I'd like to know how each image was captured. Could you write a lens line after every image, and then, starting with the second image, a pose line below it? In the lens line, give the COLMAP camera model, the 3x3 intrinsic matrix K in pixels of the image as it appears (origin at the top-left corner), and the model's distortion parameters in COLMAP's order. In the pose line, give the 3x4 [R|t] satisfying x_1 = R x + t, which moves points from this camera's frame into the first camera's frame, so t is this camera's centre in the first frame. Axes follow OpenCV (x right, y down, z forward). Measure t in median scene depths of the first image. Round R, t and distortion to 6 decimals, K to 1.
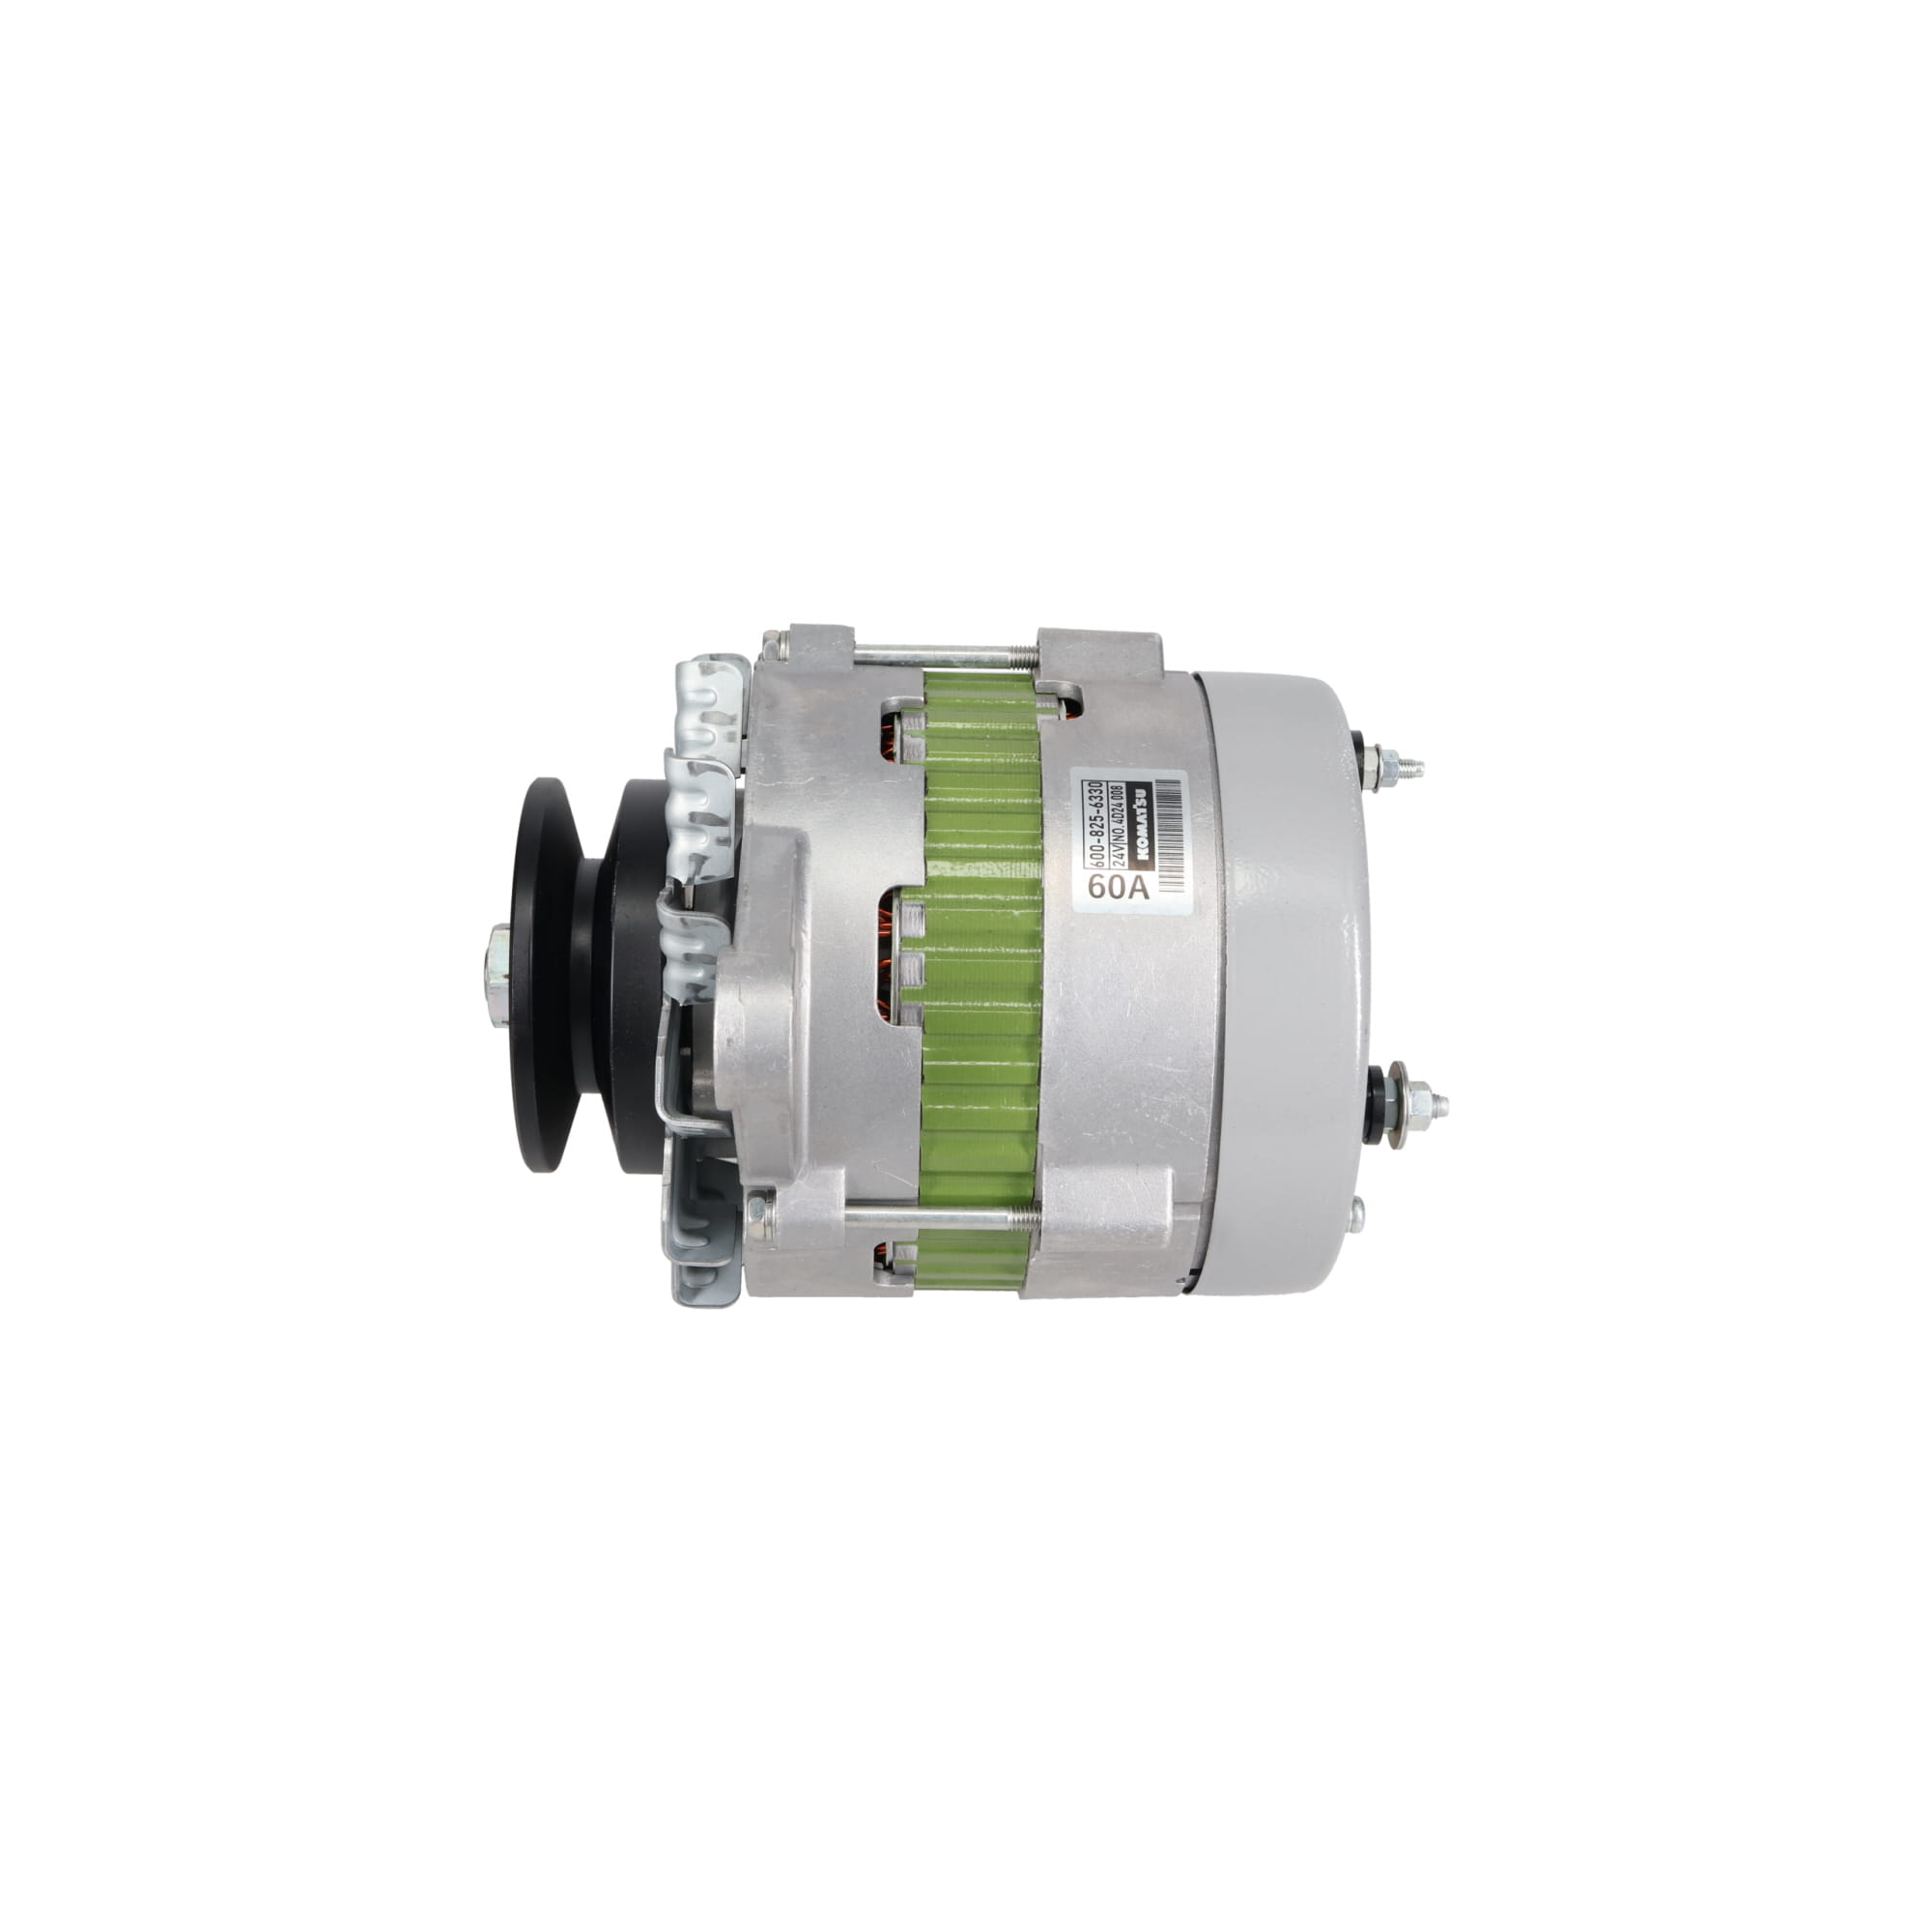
lens RADIAL K [[2714.7, 0, 966.0], [0, 2714.7, 966.0], [0, 0, 1]] dist [0.005673, 0.000067]
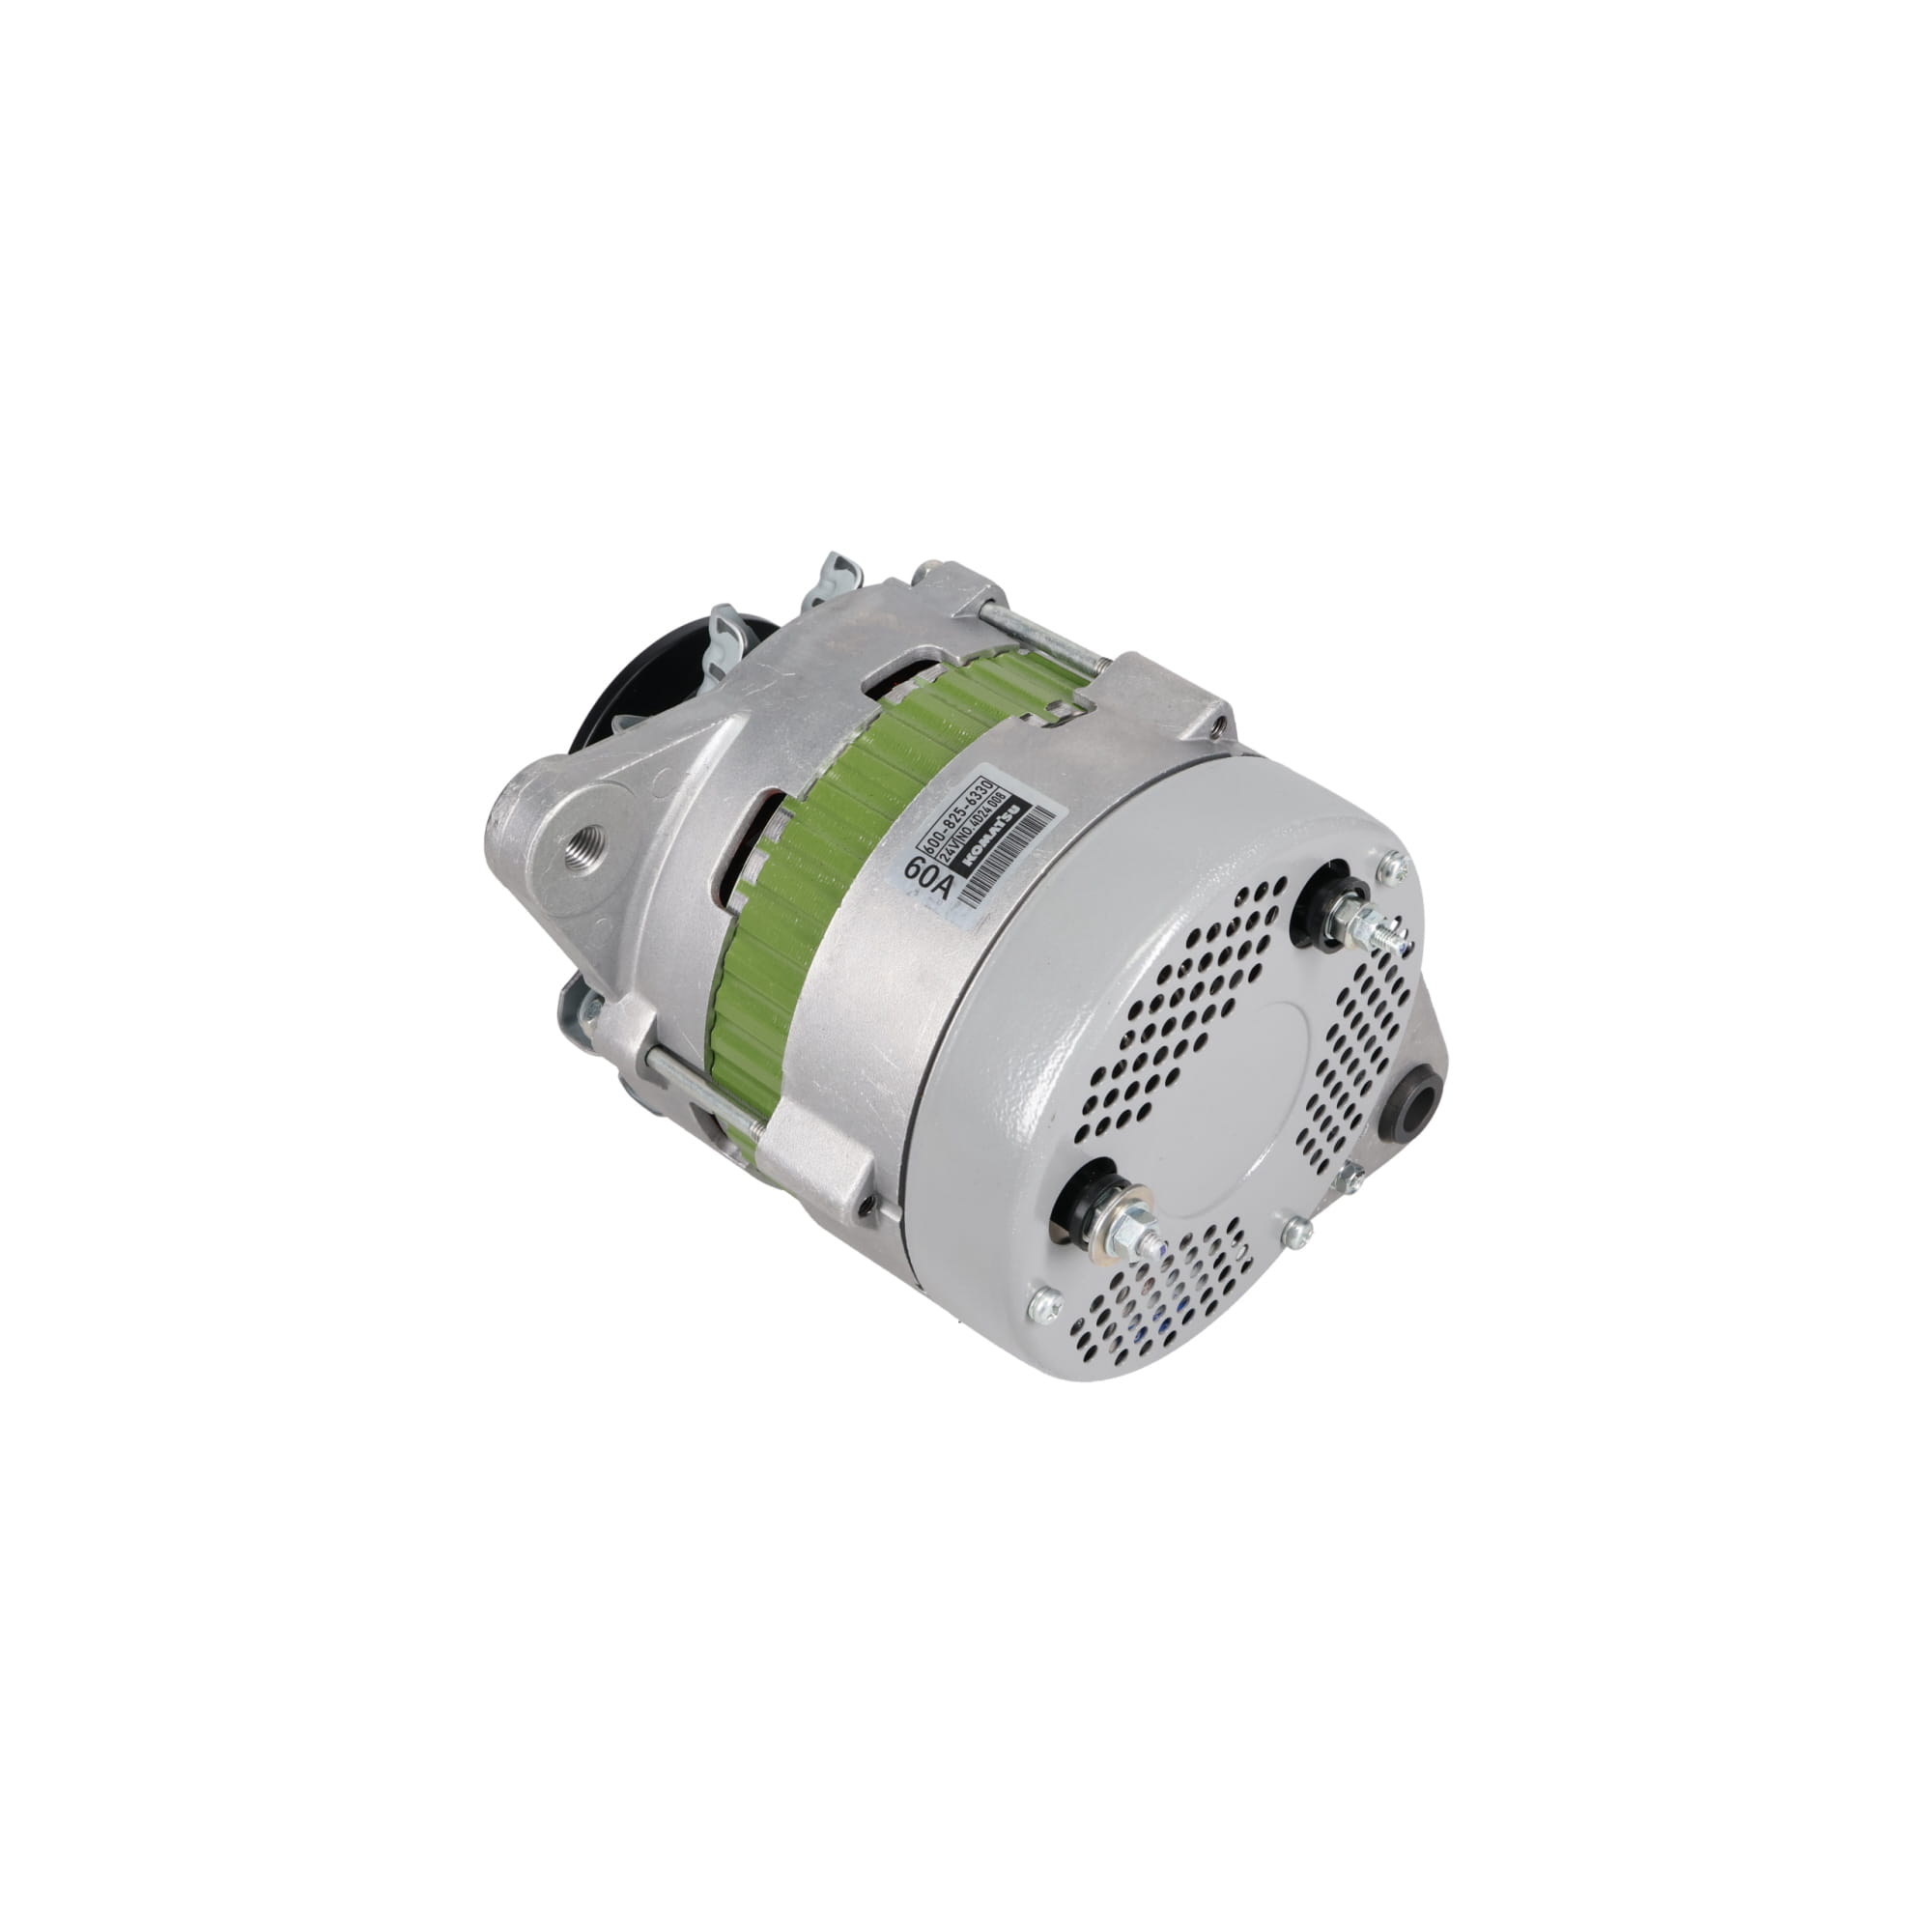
lens RADIAL K [[2714.7, 0, 966.0], [0, 2714.7, 966.0], [0, 0, 1]] dist [0.005673, 0.000067]
pose [[0.709794, 0.425458, -0.561407, 0.639304], [-0.430062, 0.892951, 0.132985, -0.137972], [0.557888, 0.147048, 0.816785, 0.182639]]
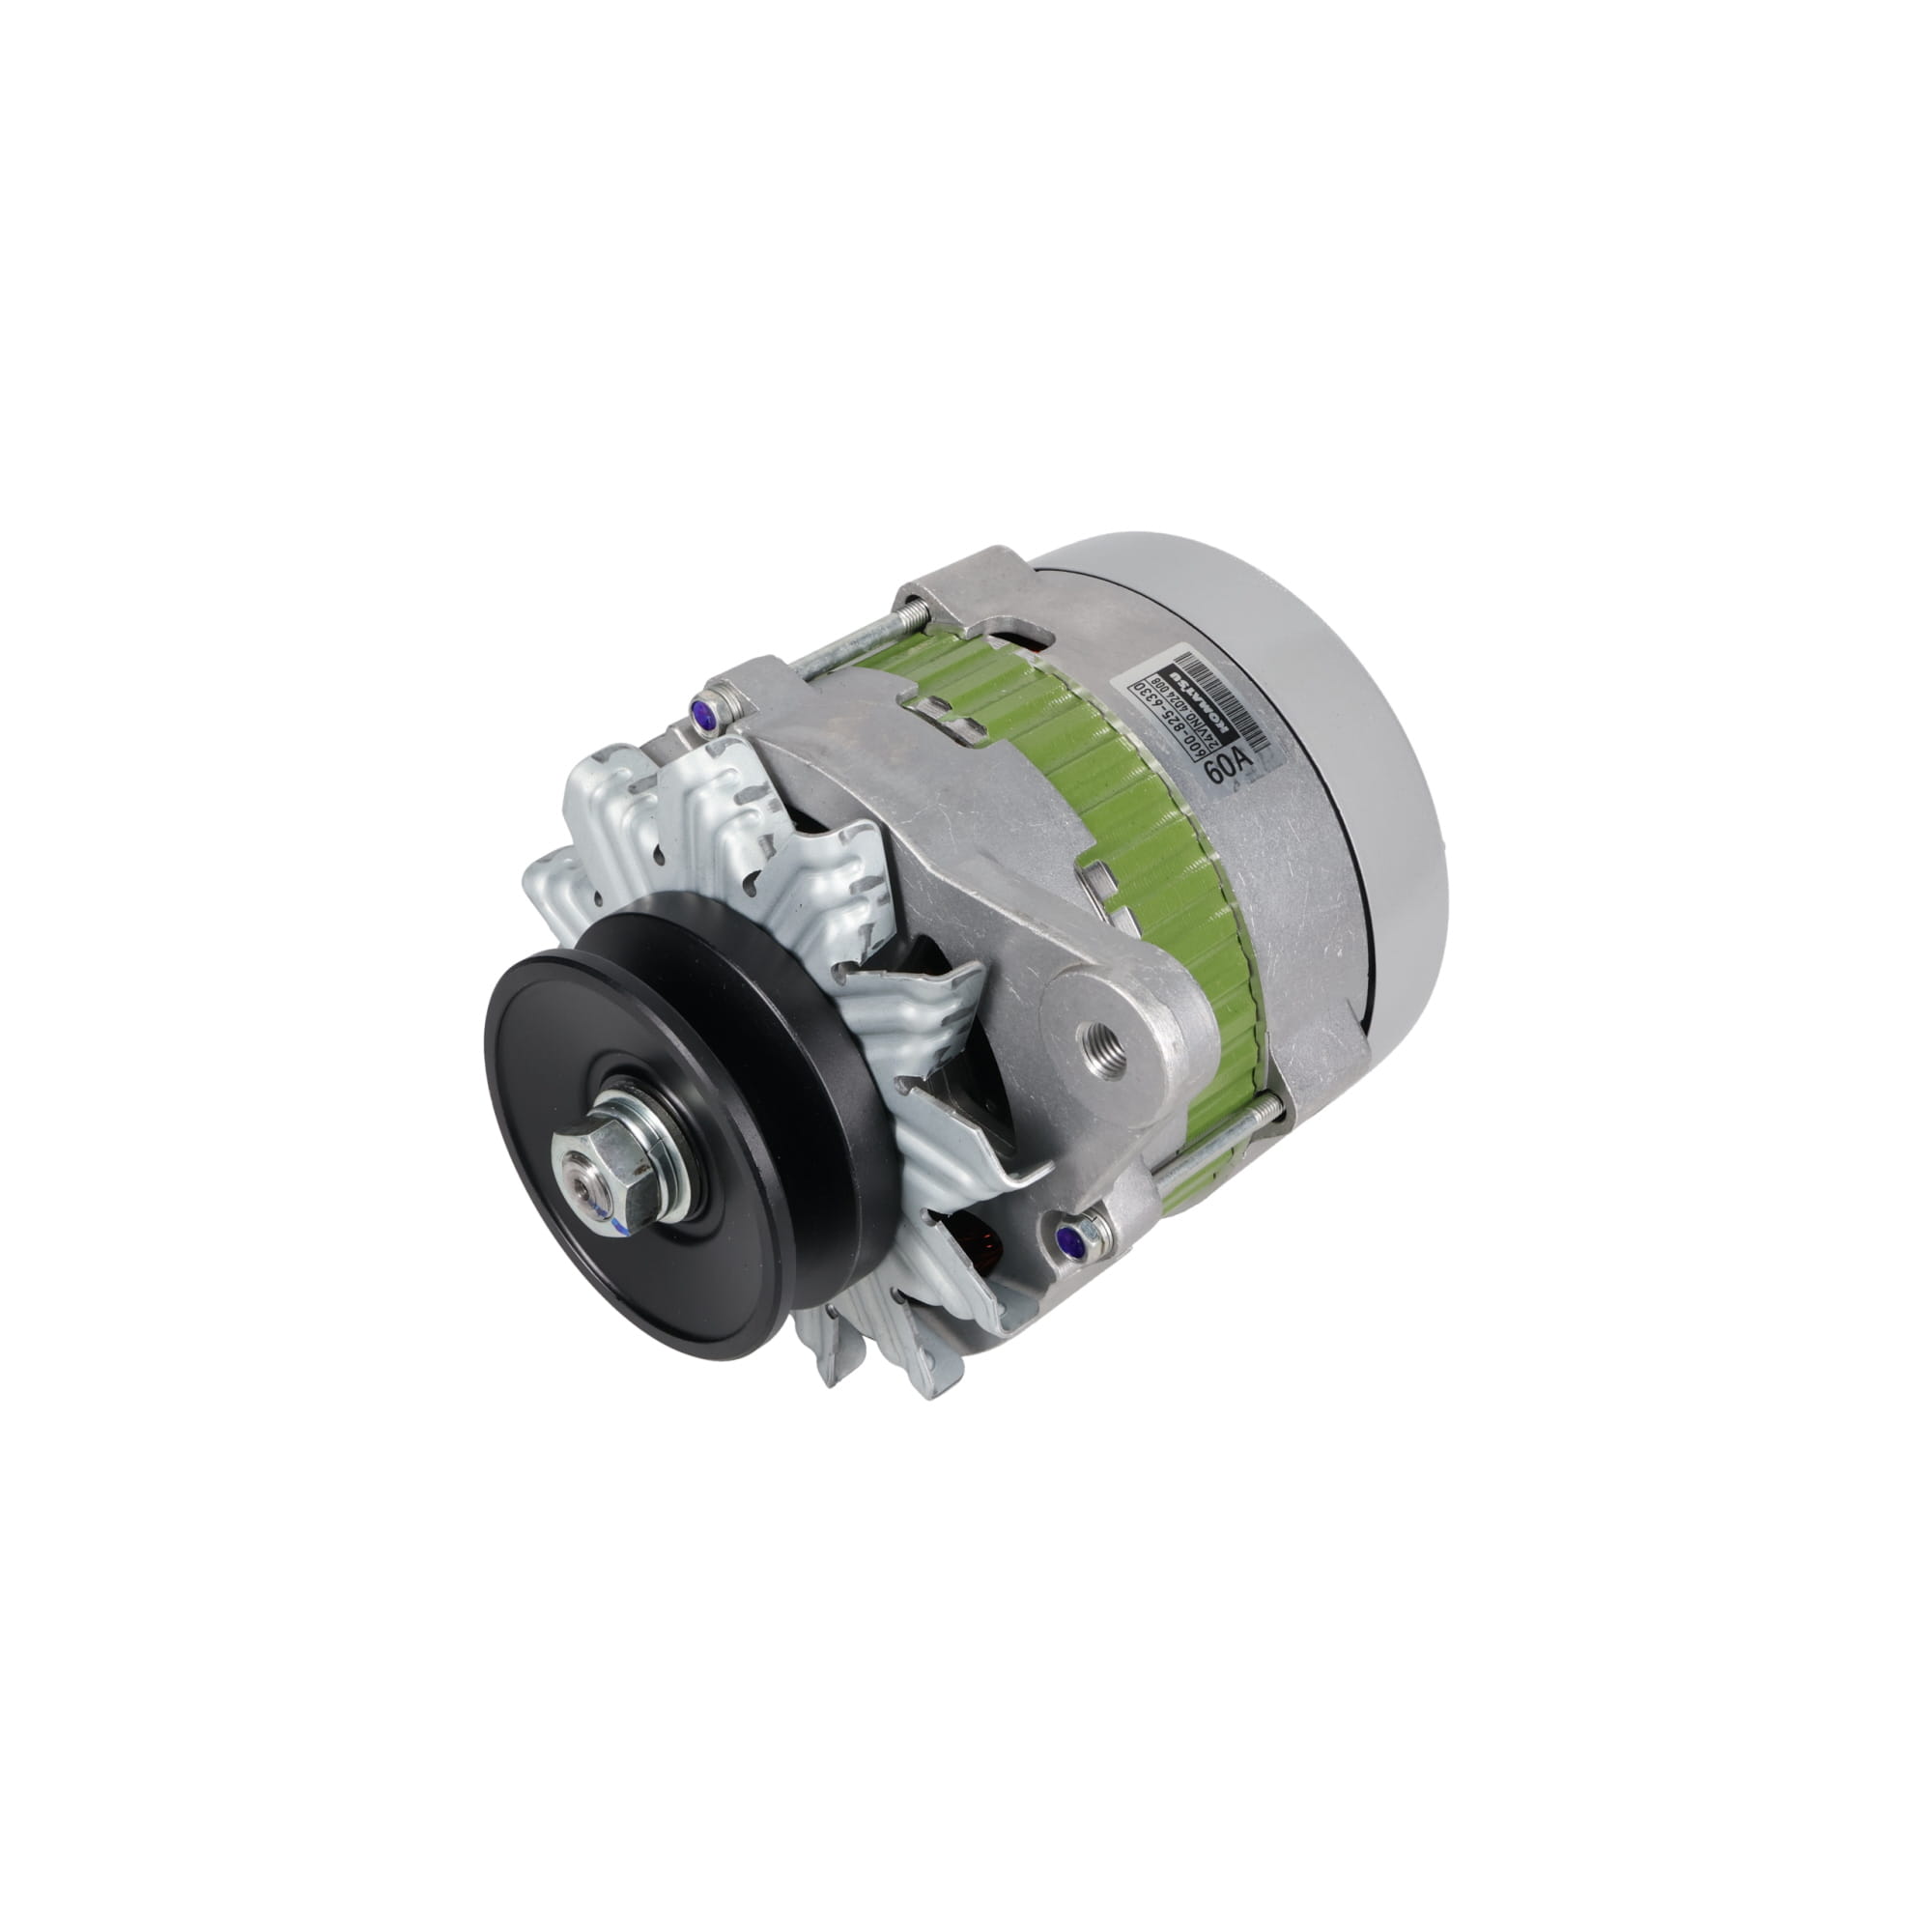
lens RADIAL K [[2714.7, 0, 966.0], [0, 2714.7, 966.0], [0, 0, 1]] dist [0.005673, 0.000067]
pose [[0.710704, -0.439265, 0.549496, -0.588201], [0.419231, 0.891706, 0.170603, -0.172067], [-0.564928, 0.109118, 0.817893, 0.238687]]
